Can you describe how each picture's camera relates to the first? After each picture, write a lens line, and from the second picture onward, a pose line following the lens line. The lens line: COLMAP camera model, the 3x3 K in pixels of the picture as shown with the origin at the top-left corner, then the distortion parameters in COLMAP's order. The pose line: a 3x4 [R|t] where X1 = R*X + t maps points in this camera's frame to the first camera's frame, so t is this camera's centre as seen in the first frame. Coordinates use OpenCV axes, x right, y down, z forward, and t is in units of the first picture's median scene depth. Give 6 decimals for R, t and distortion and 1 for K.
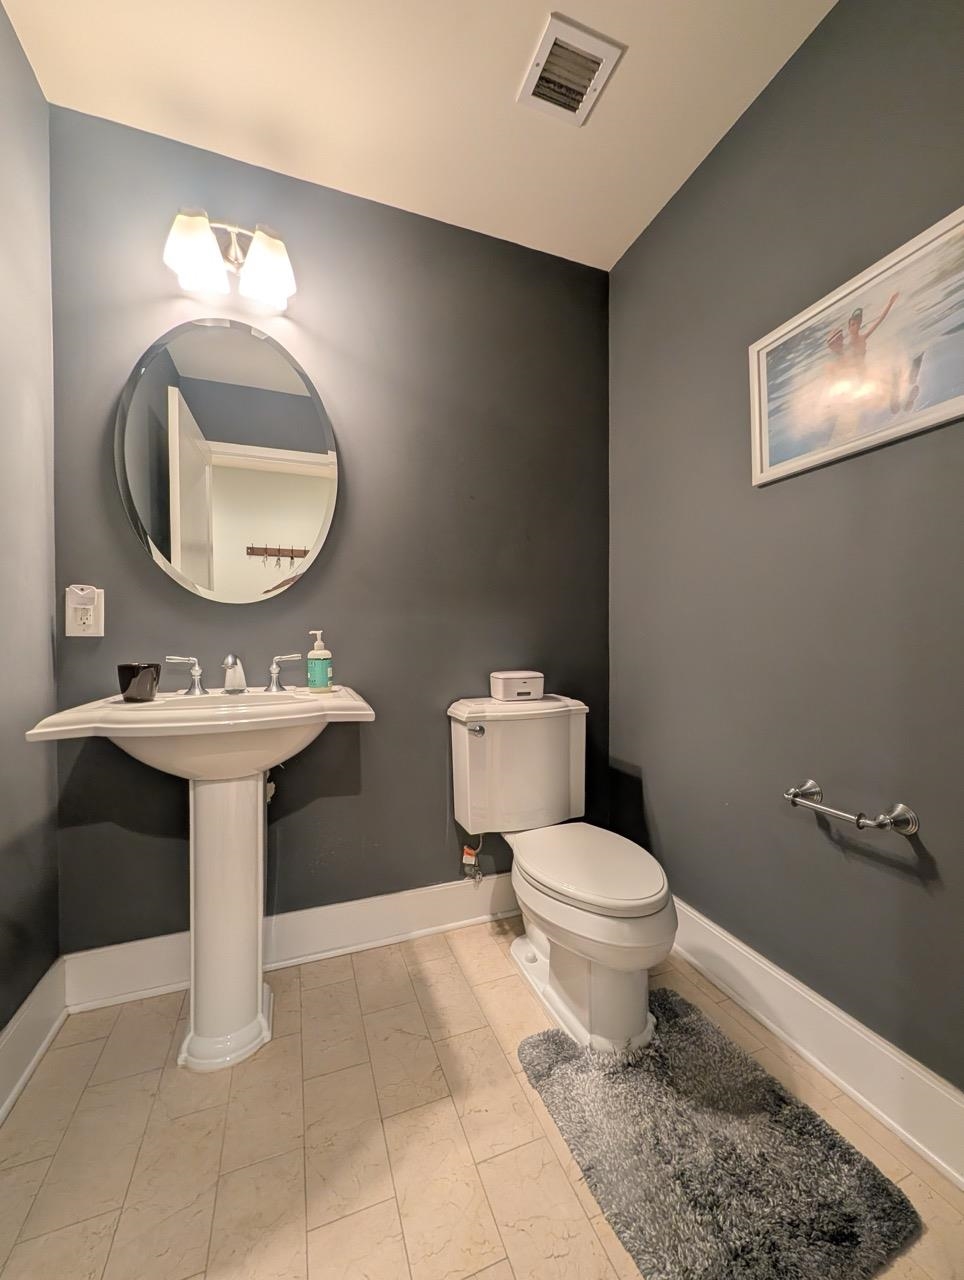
lens RADIAL K [[493.4, 0, 483.7], [0, 493.4, 636.9], [0, 0, 1]] dist [-0.000013, -0.000165]
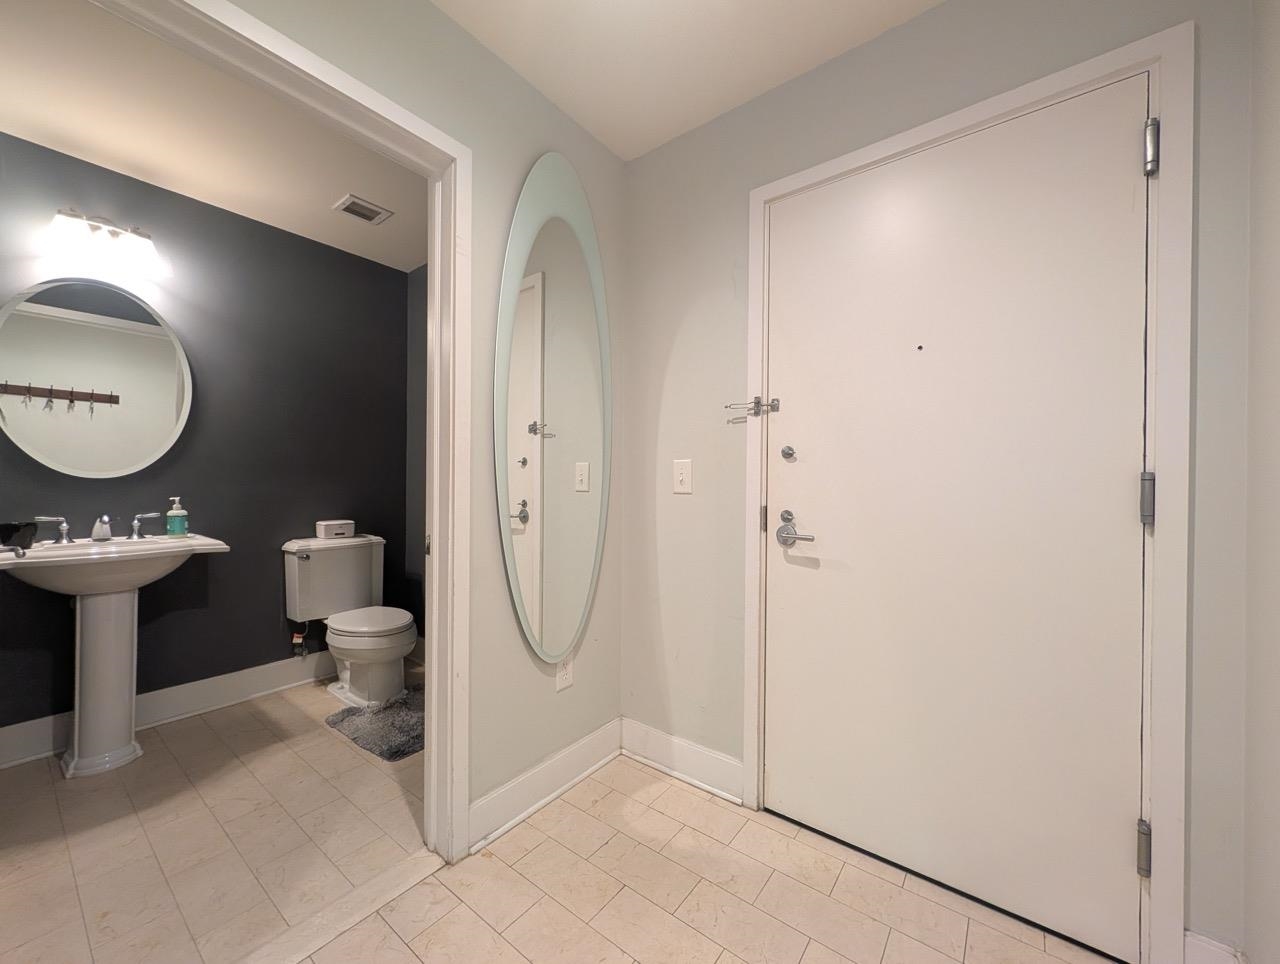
lens RADIAL K [[493.4, 0, 642.0], [0, 493.4, 483.1], [0, 0, 1]] dist [-0.000013, -0.000165]
pose [[0.849816, 0.011453, 0.526955, 0.077611], [-0.012617, 0.999919, -0.001384, -0.071336], [-0.526929, -0.005472, 0.849892, -1.026437]]
